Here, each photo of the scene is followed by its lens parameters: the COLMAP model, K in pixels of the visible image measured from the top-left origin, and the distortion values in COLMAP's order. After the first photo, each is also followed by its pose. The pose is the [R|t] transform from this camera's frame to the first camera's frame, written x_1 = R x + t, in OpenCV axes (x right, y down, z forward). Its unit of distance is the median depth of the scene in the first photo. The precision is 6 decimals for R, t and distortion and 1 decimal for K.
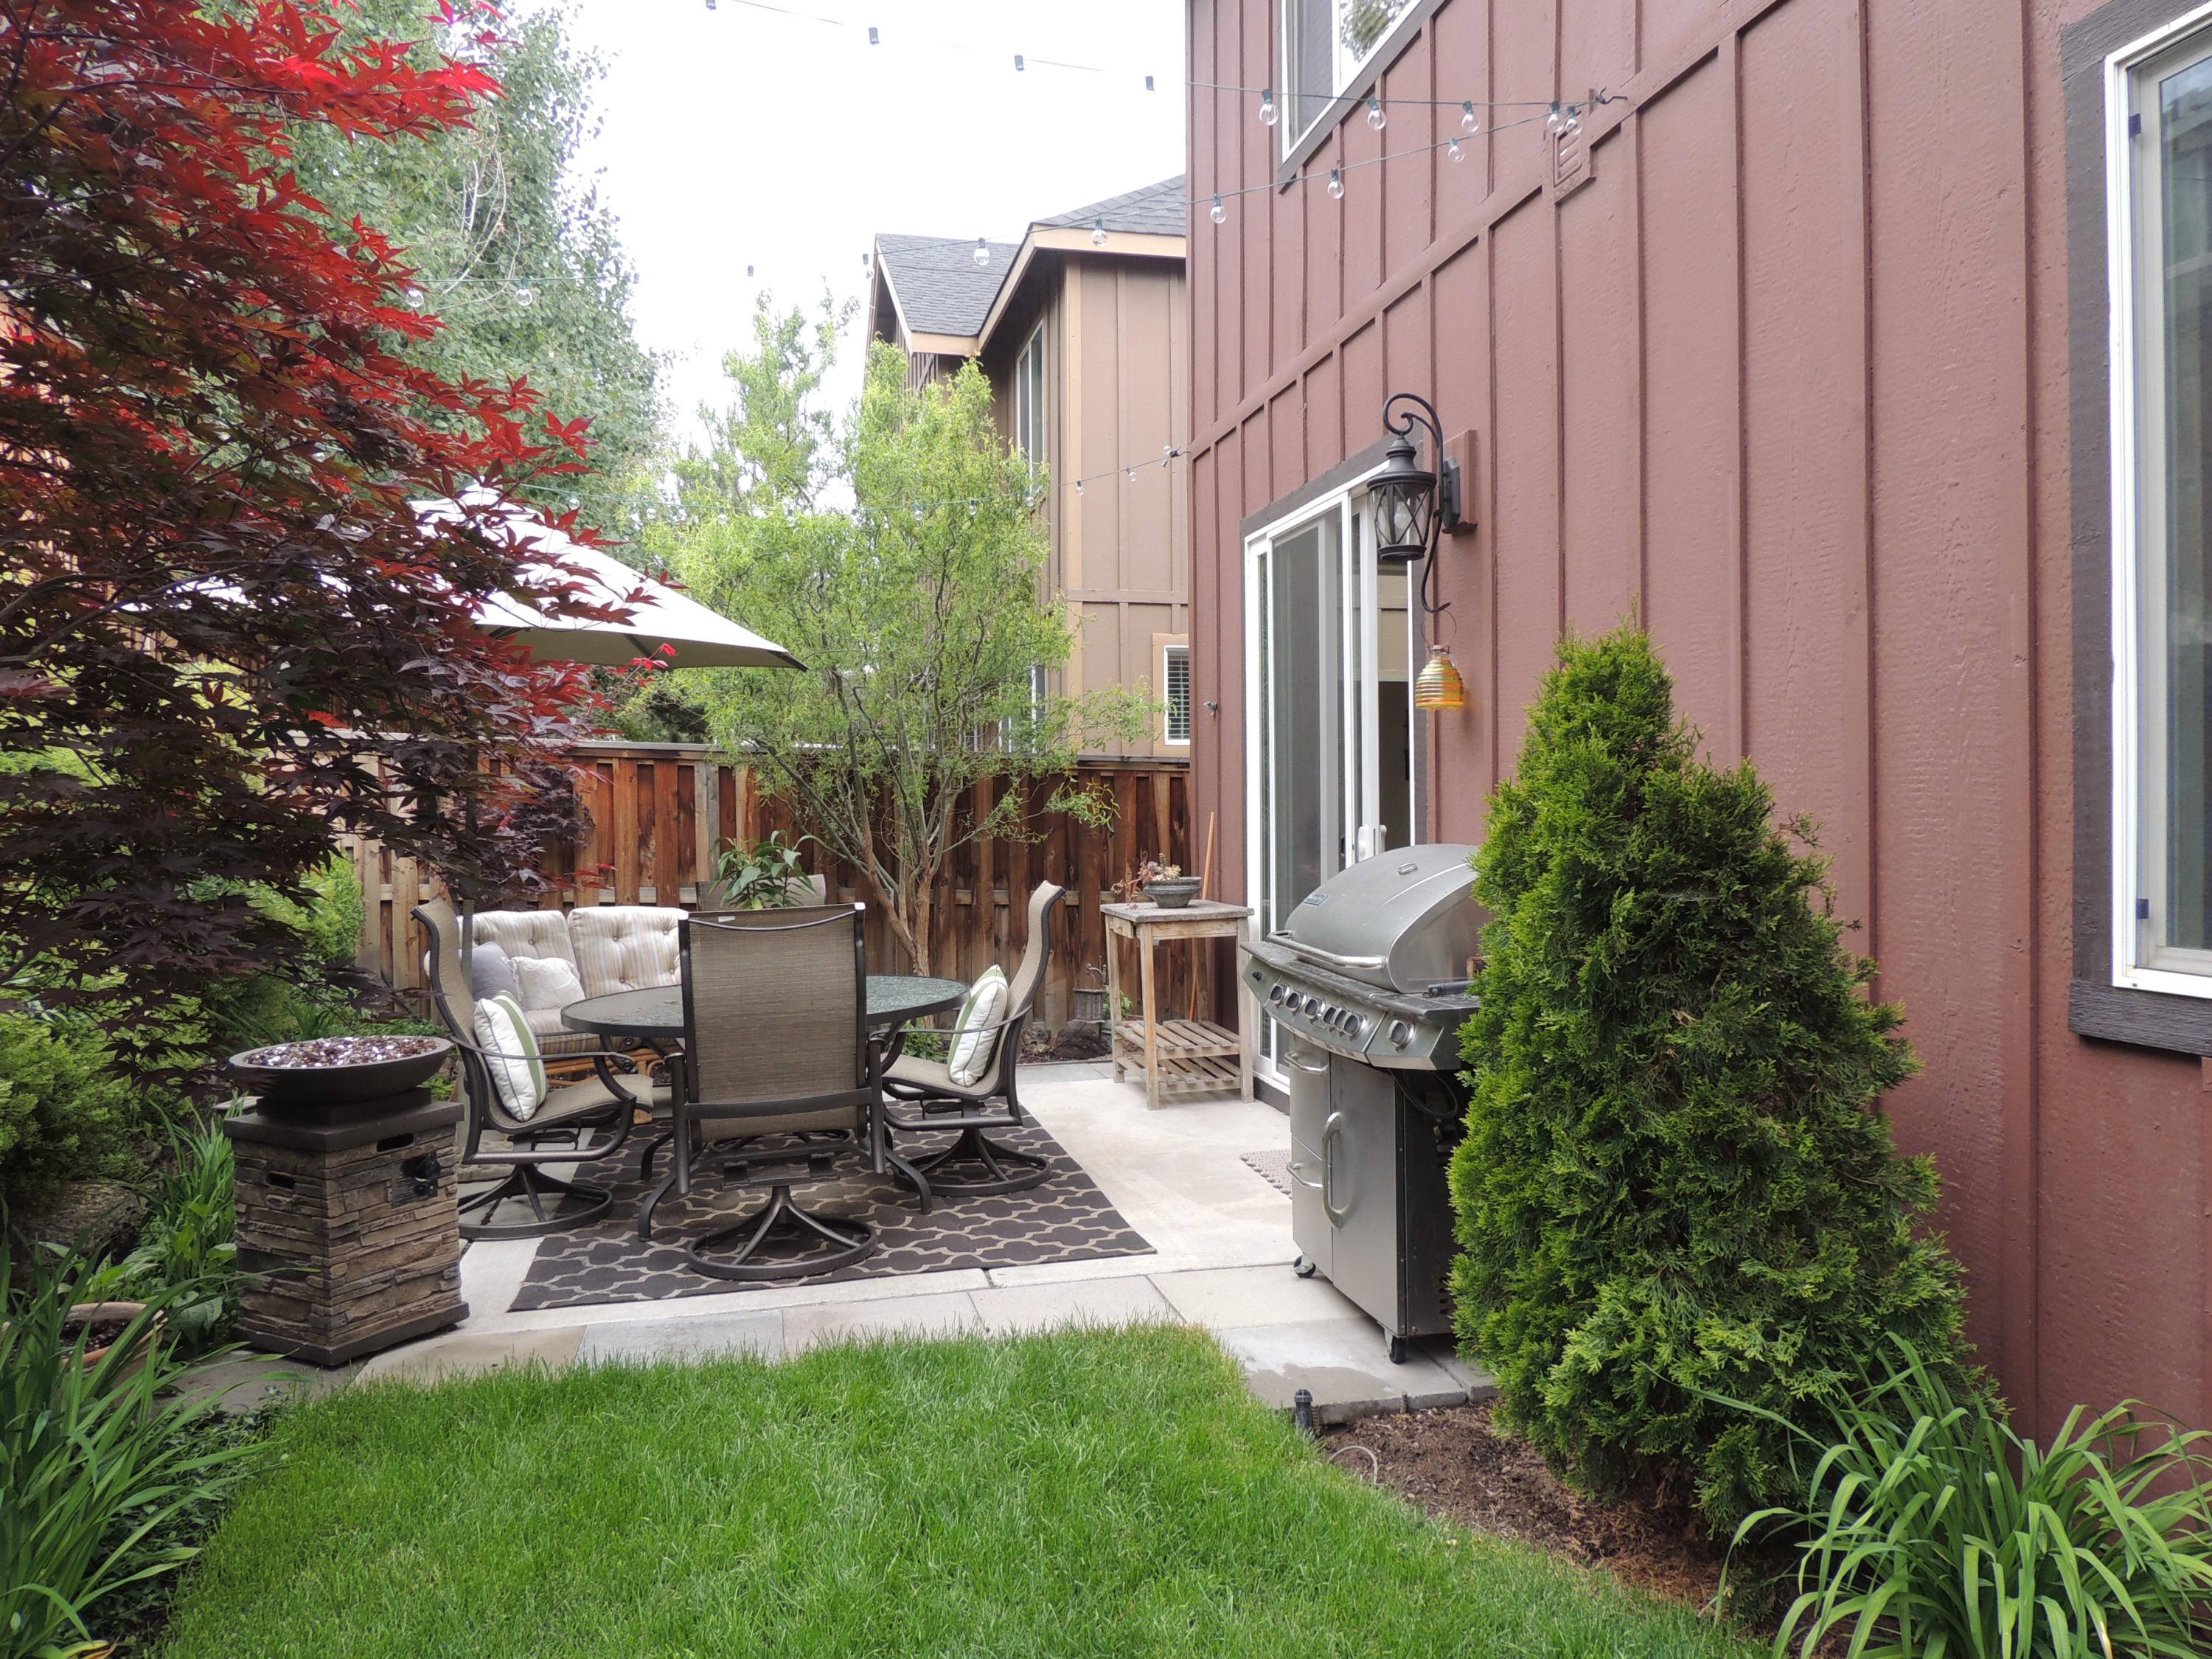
lens RADIAL K [[1567.3, 0, 1113.0], [0, 1567.3, 820.4], [0, 0, 1]] dist [-0.039278, 0.007481]
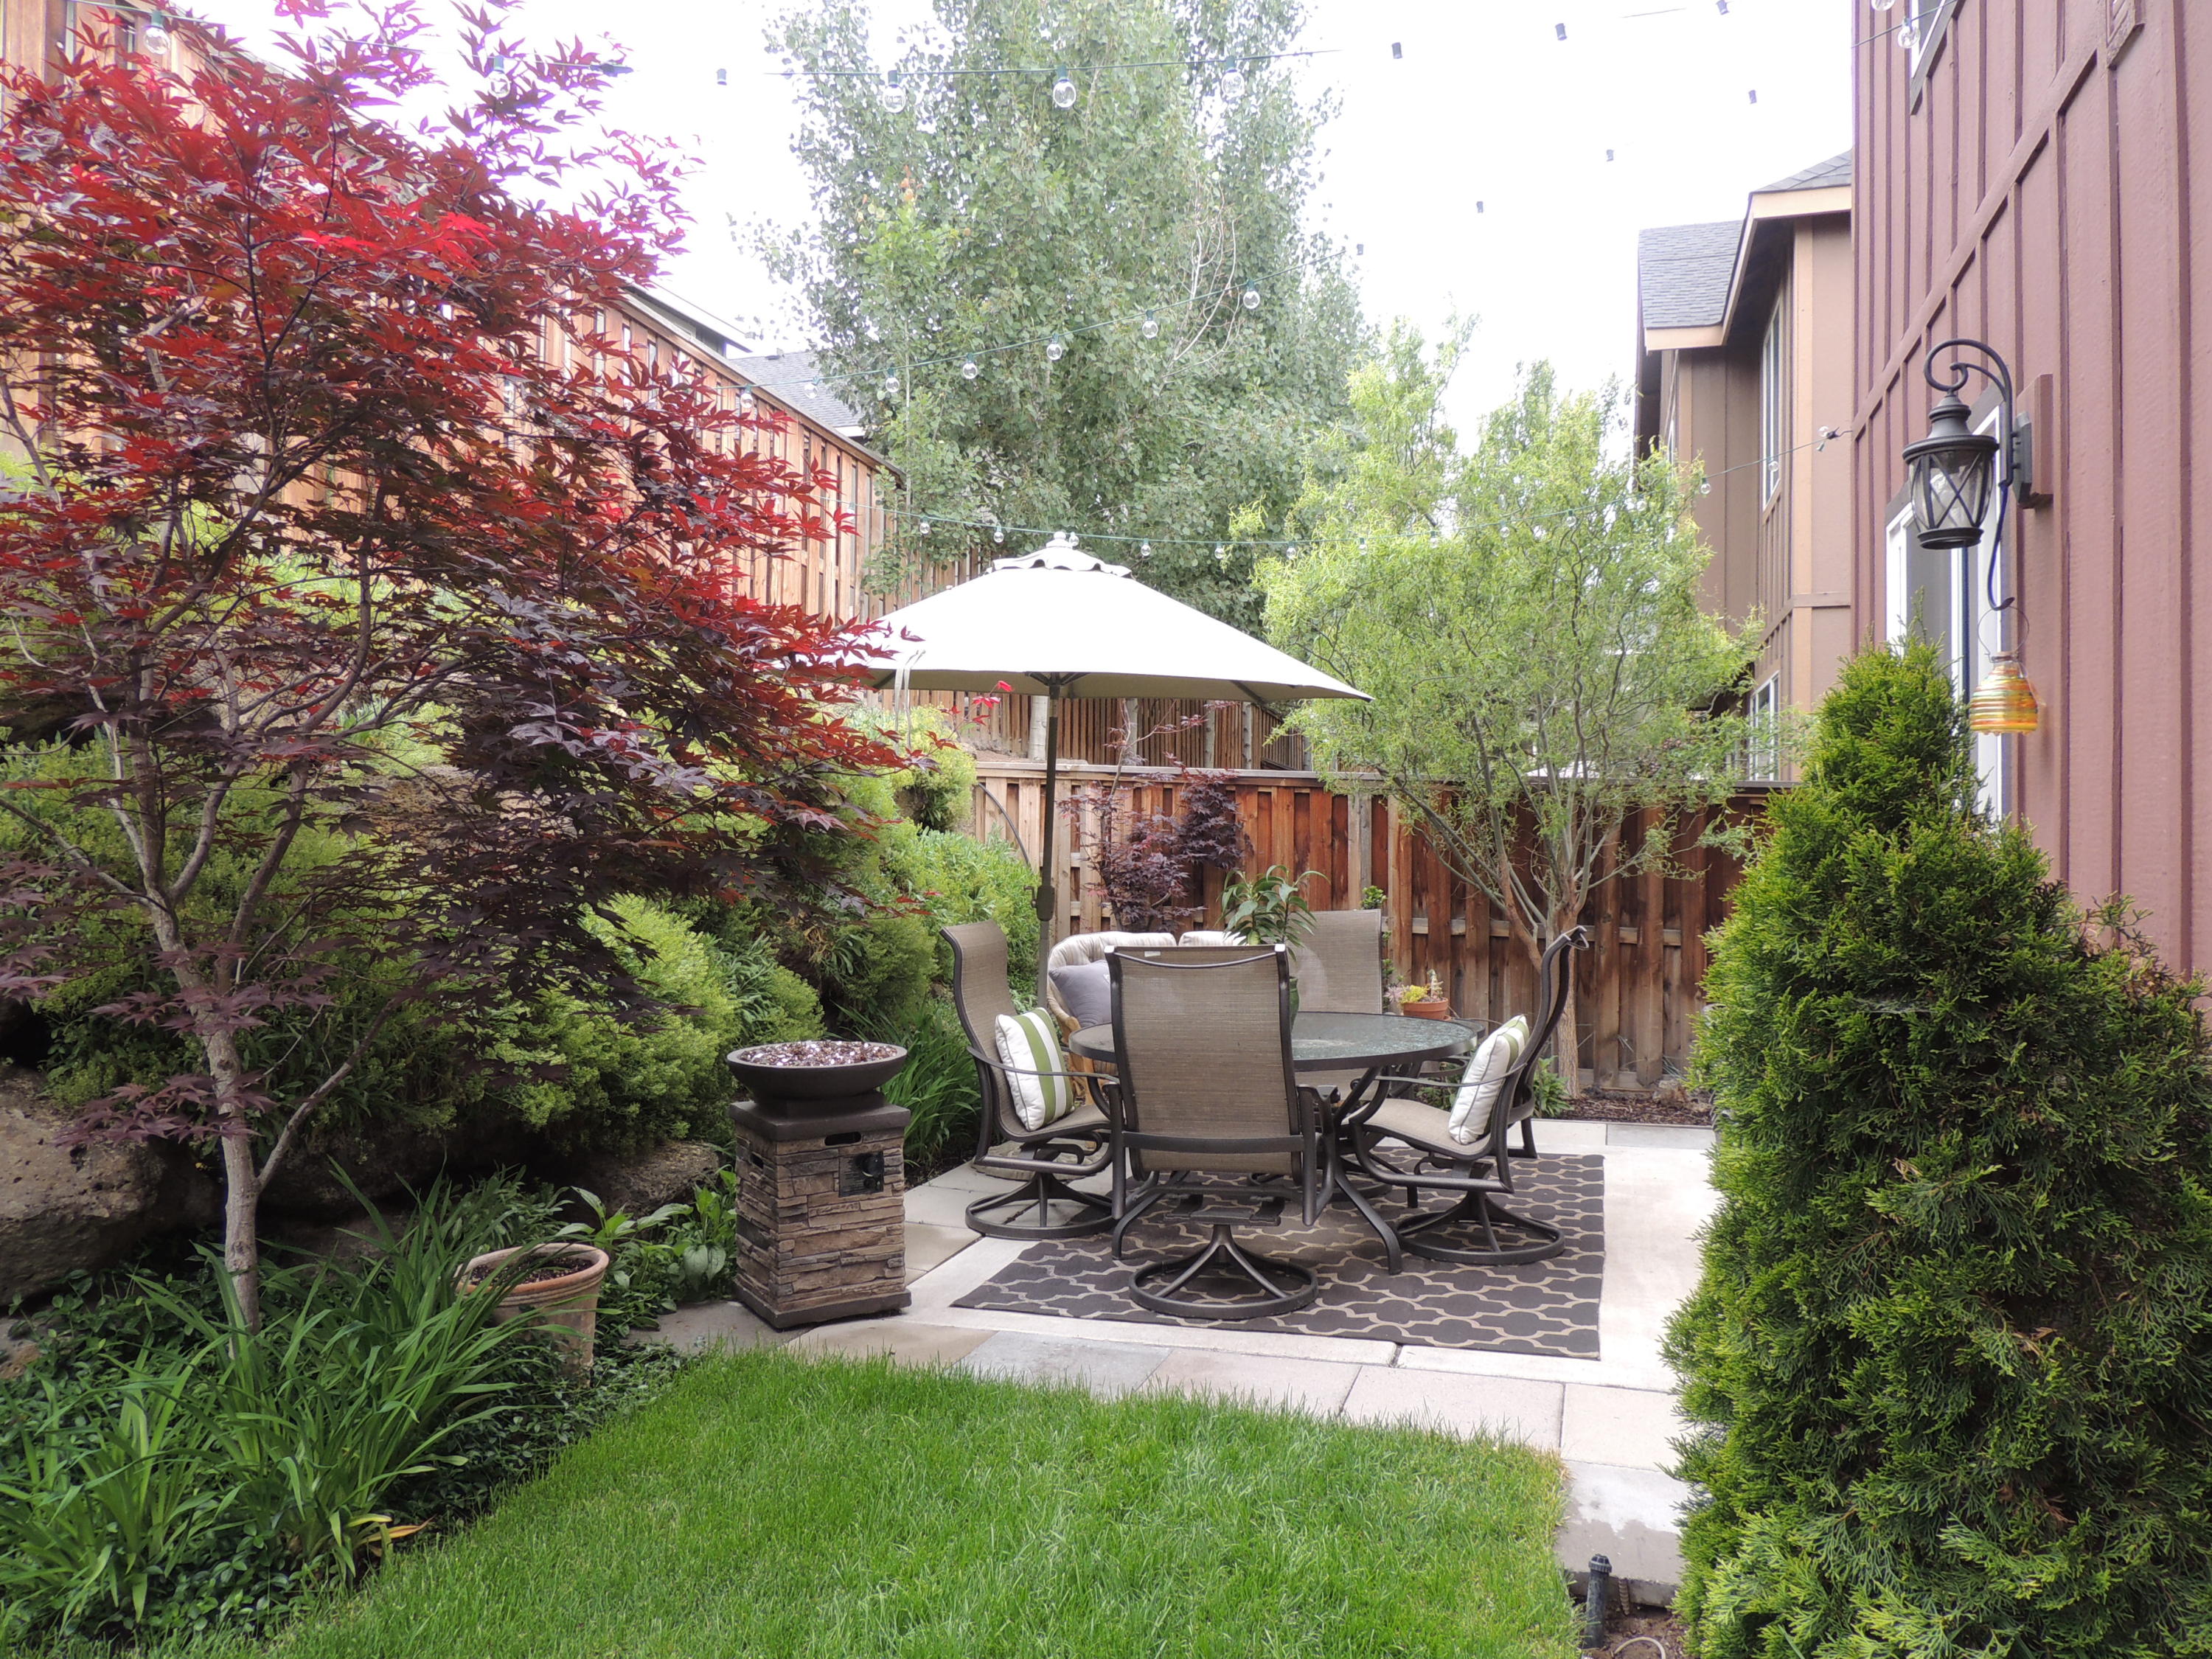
lens RADIAL K [[1567.3, 0, 1108.4], [0, 1567.3, 823.3], [0, 0, 1]] dist [-0.039278, 0.007481]
pose [[0.858028, 0.011104, -0.513483, 0.237513], [-0.016628, 0.999843, -0.006164, -0.014368], [0.513333, 0.013828, 0.858078, 0.106280]]
